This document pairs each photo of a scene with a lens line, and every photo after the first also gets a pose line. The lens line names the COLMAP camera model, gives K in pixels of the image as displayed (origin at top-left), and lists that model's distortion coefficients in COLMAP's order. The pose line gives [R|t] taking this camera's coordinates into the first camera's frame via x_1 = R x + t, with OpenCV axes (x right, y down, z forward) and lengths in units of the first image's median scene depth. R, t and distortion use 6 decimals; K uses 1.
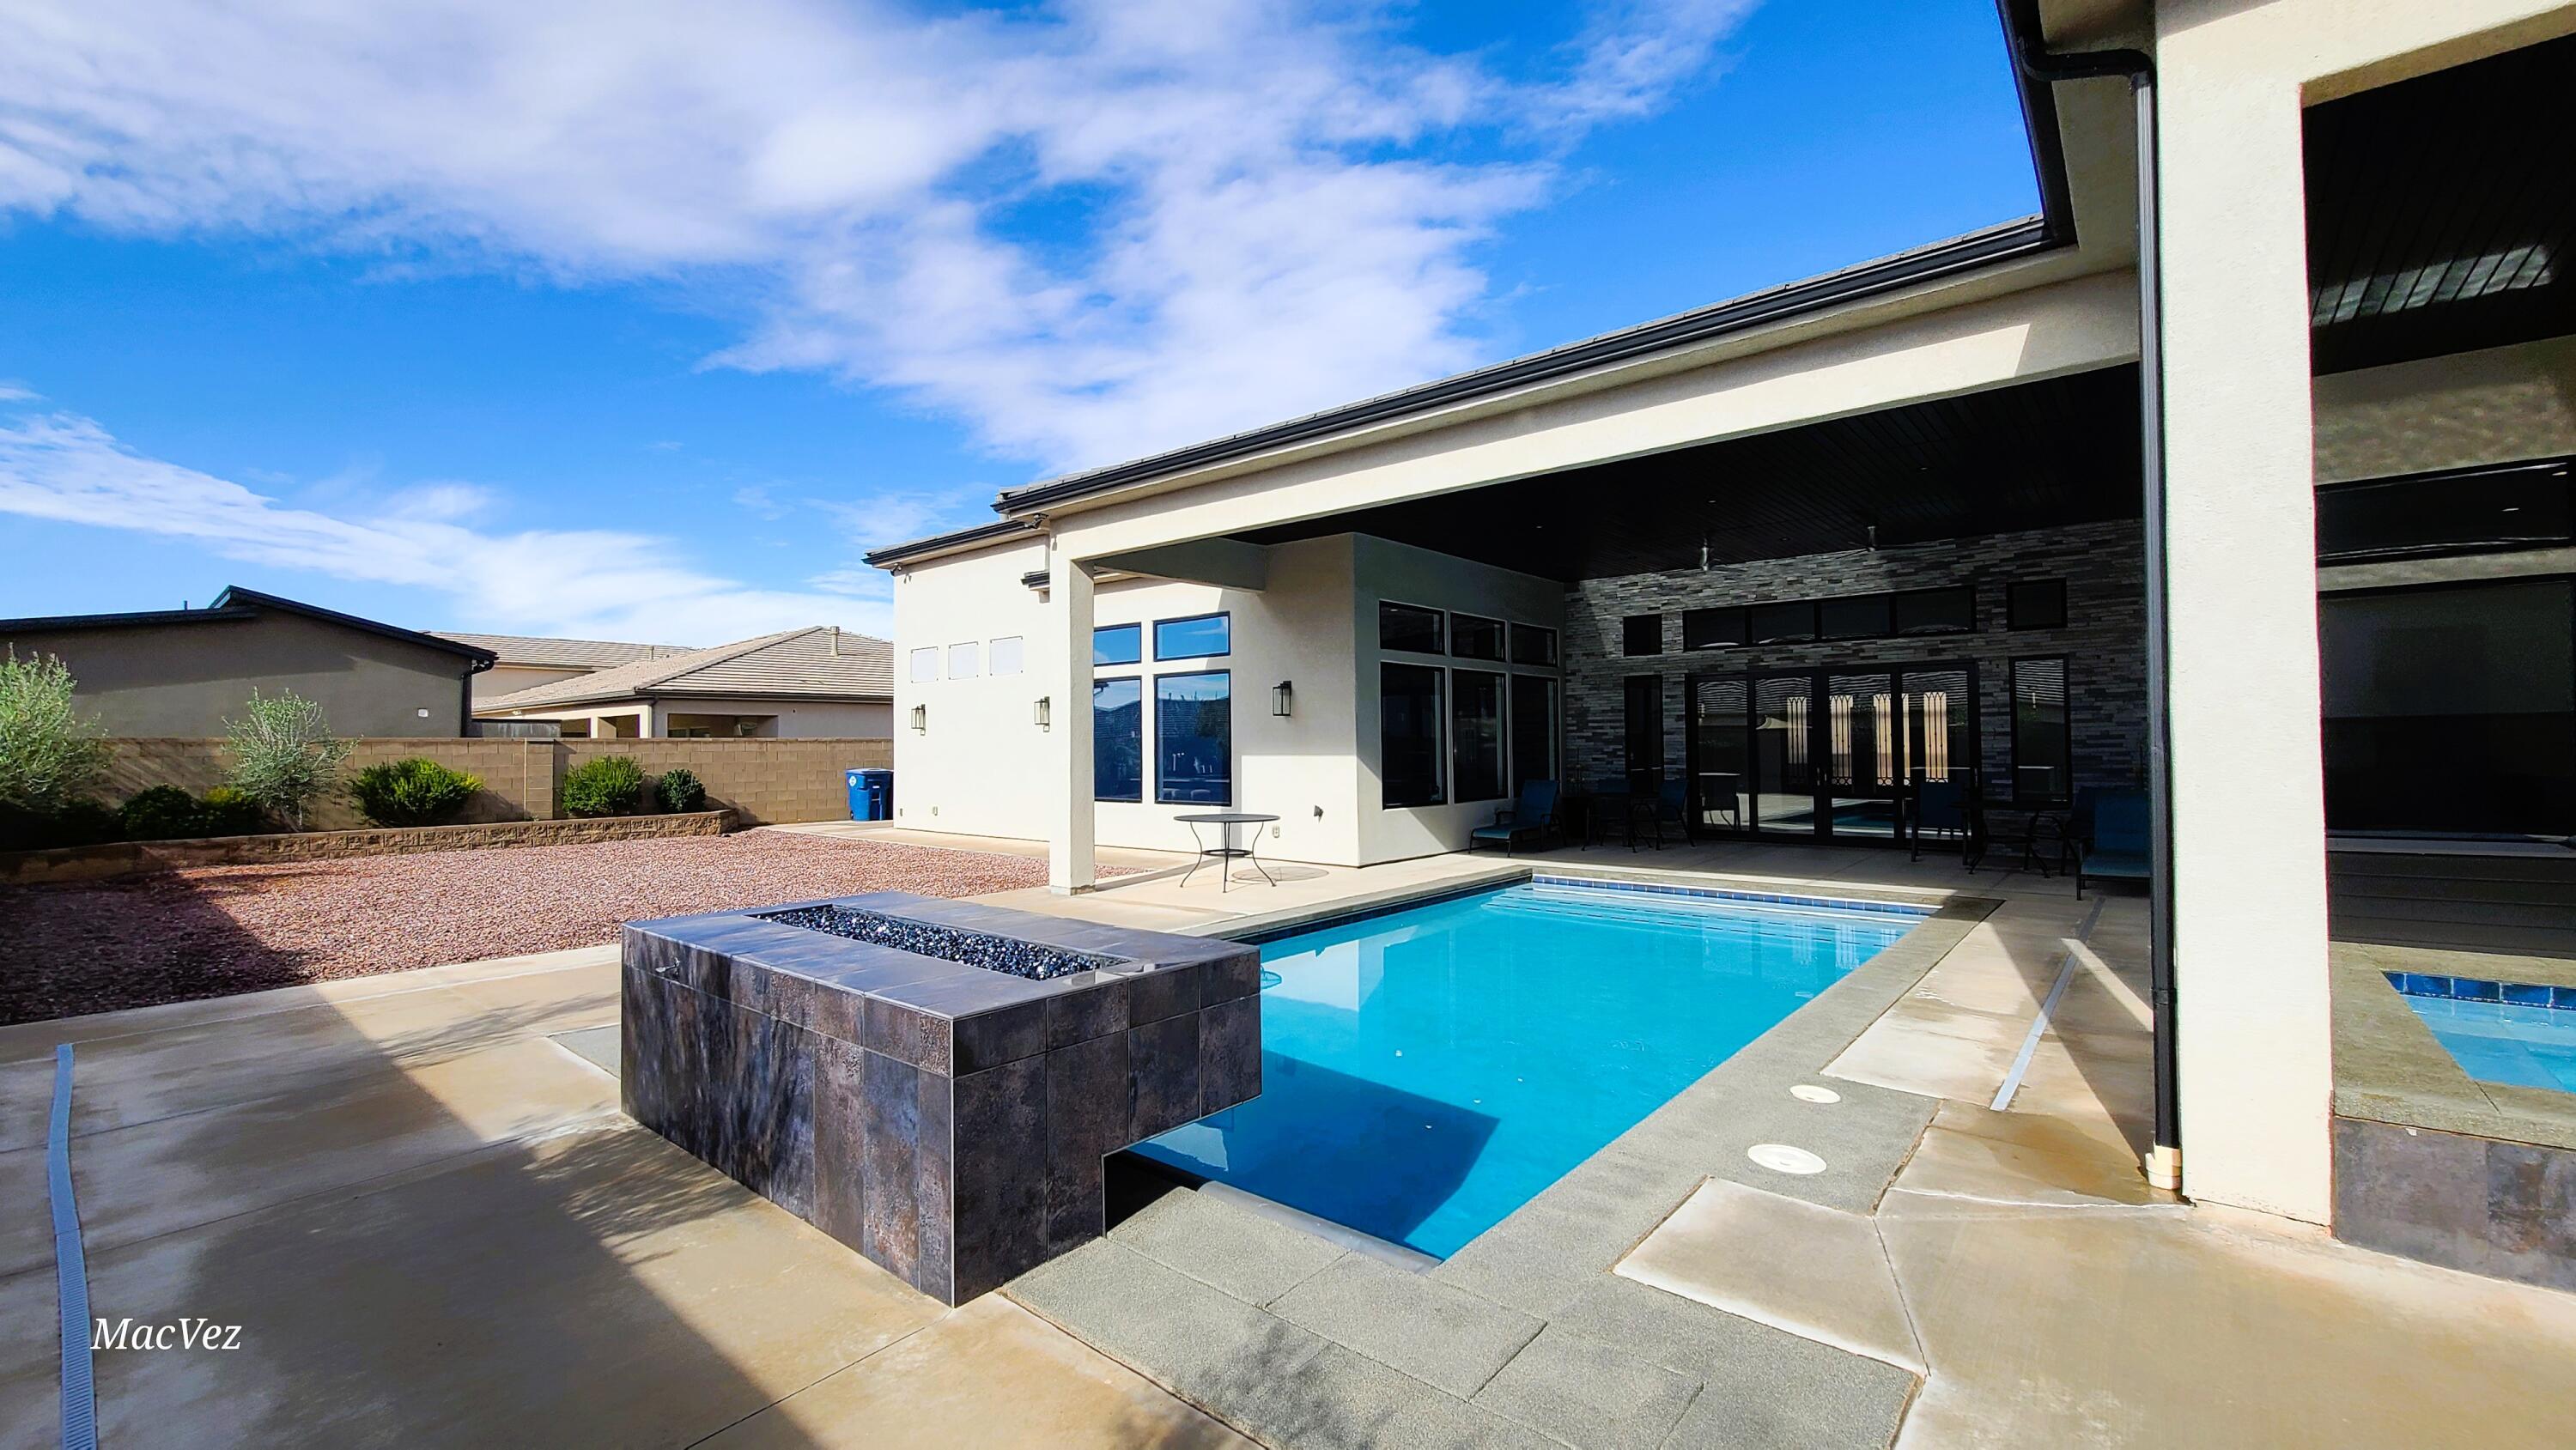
lens RADIAL K [[1054.7, 0, 1294.6], [0, 1054.7, 722.7], [0, 0, 1]] dist [0.003767, -0.004198]
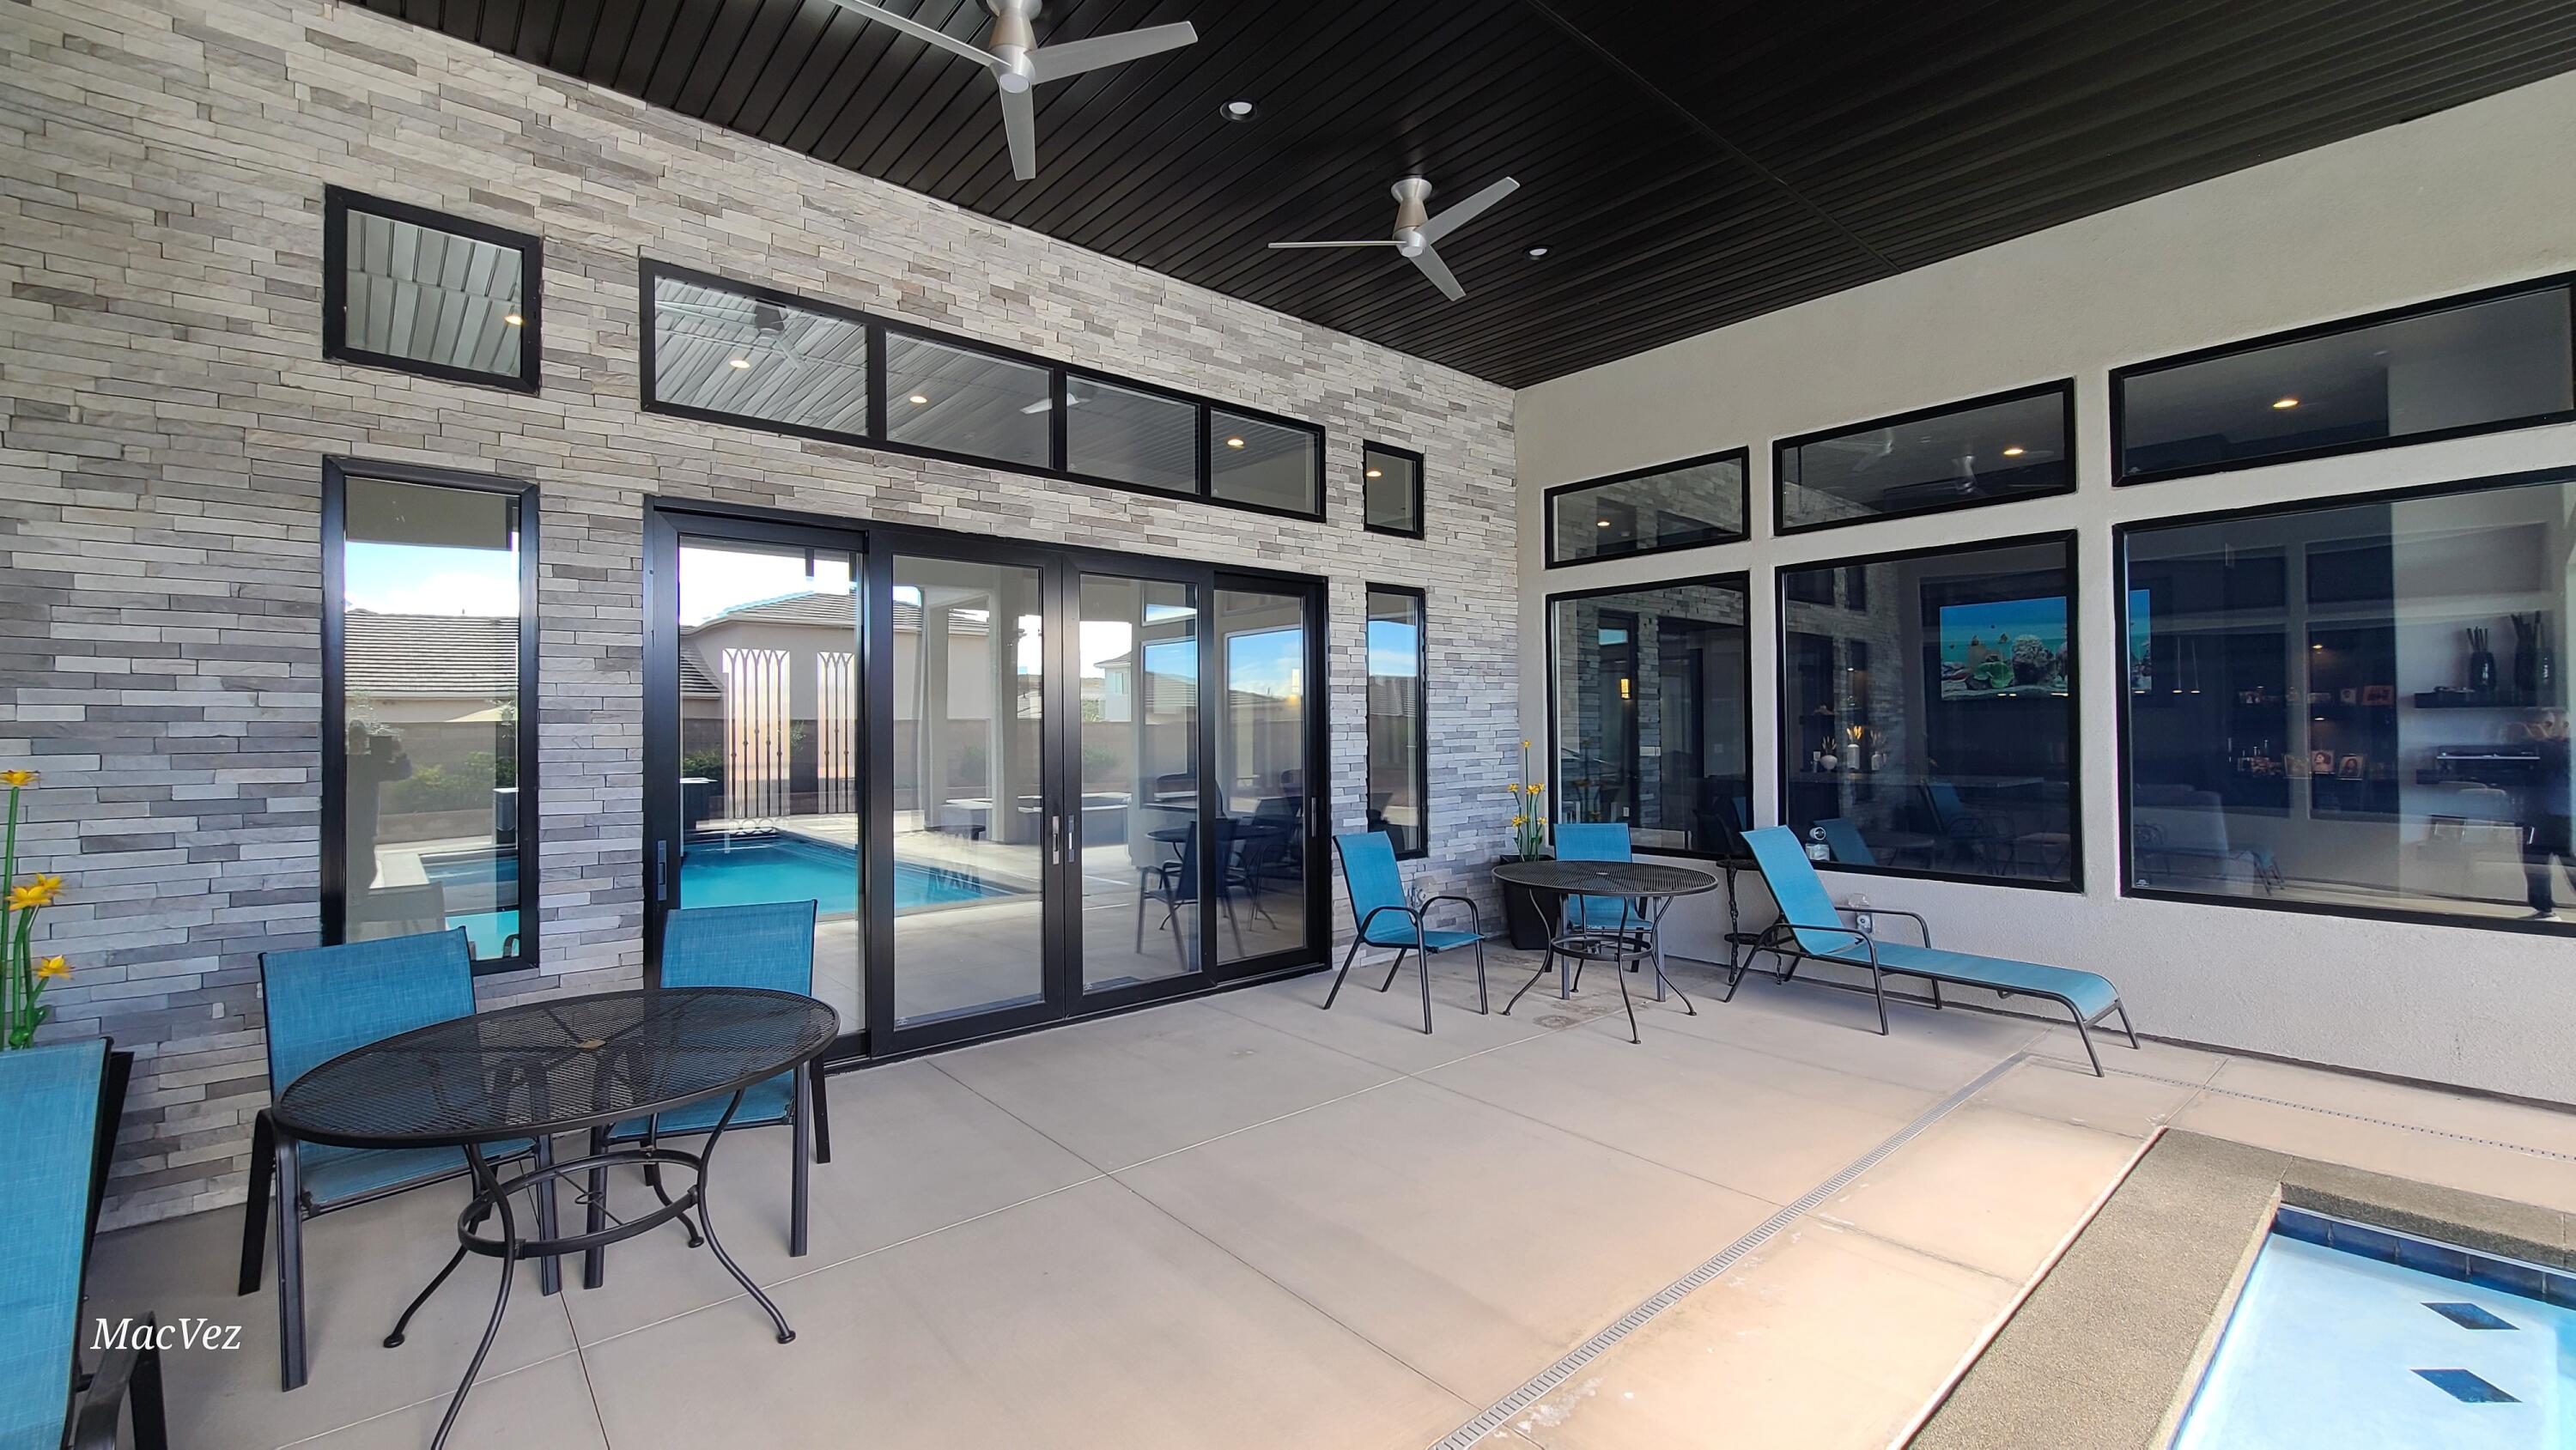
lens RADIAL K [[1053.6, 0, 1294.3], [0, 1053.6, 718.6], [0, 0, 1]] dist [-0.001172, -0.000552]
pose [[0.156151, 0.021481, 0.987500, 0.134042], [-0.012063, 0.999730, -0.019840, 0.013593], [-0.987660, -0.008814, 0.156368, 0.793575]]
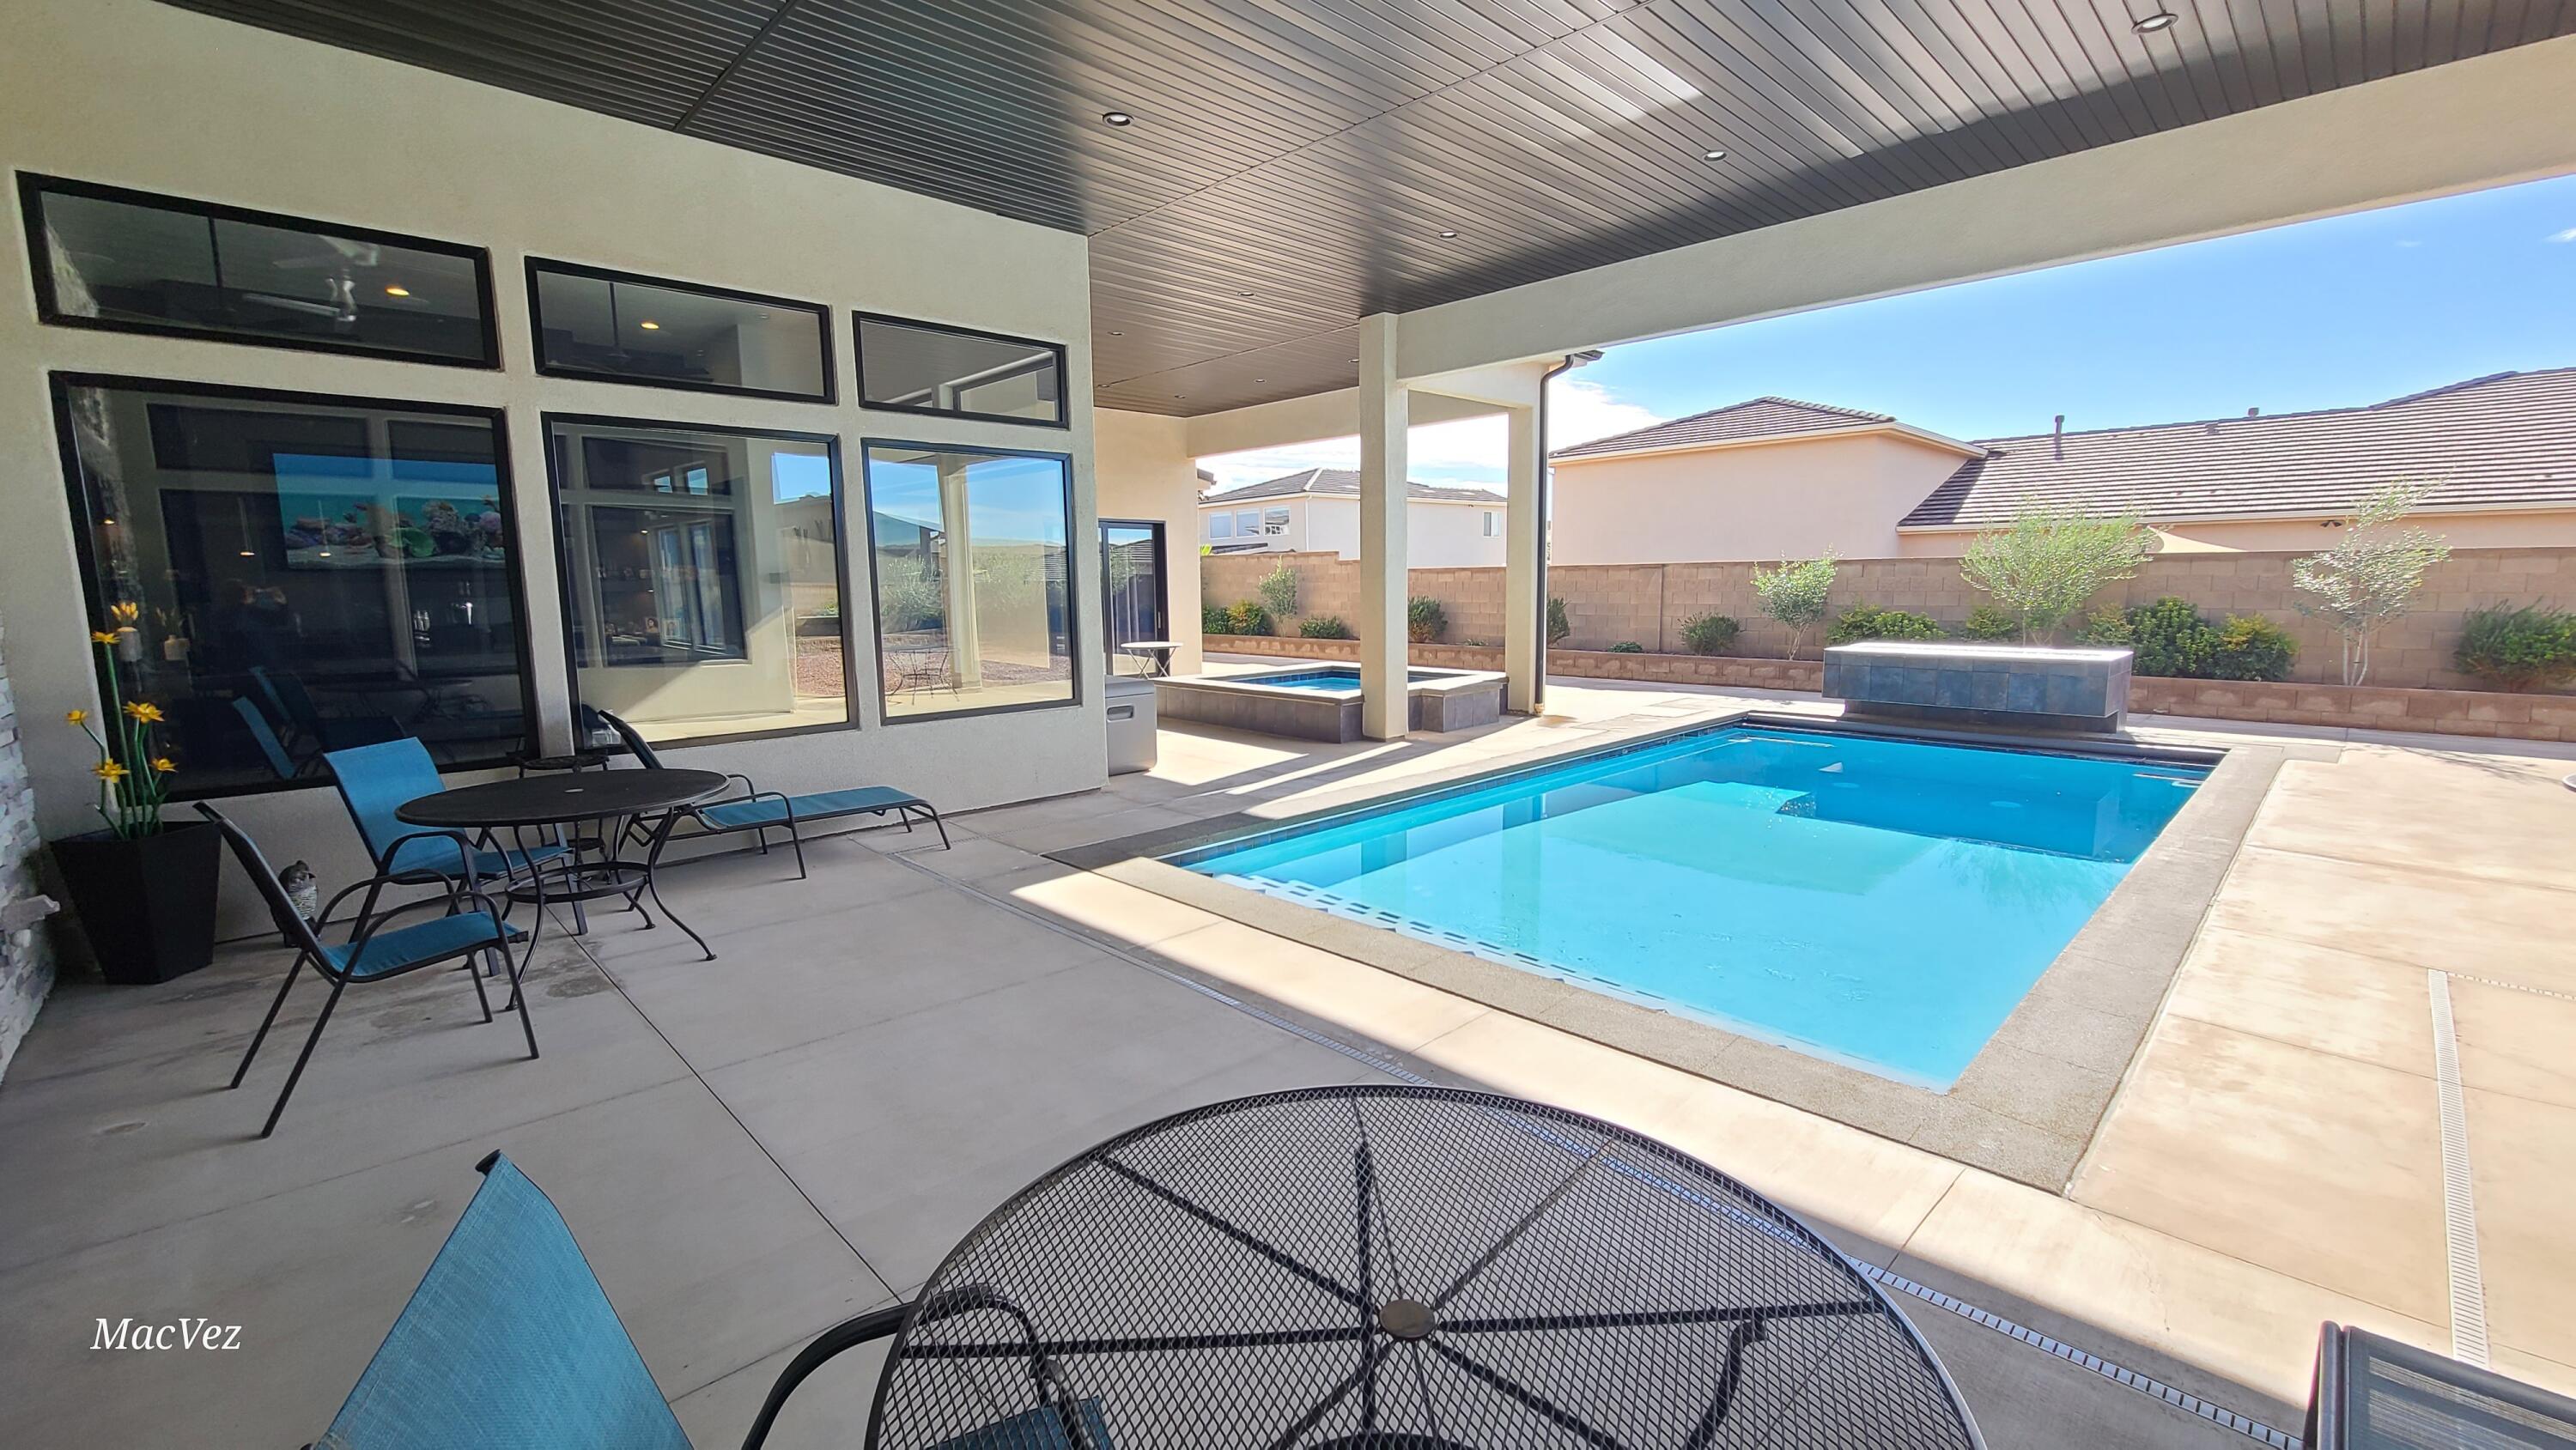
lens RADIAL K [[1050.9, 0, 1296.9], [0, 1050.9, 722.3], [0, 0, 1]] dist [0.004971, -0.005076]
pose [[-0.995049, 0.008638, 0.099007, 0.282636], [0.019836, 0.993434, 0.112676, 0.011939], [-0.097384, 0.114082, -0.988687, 1.000874]]
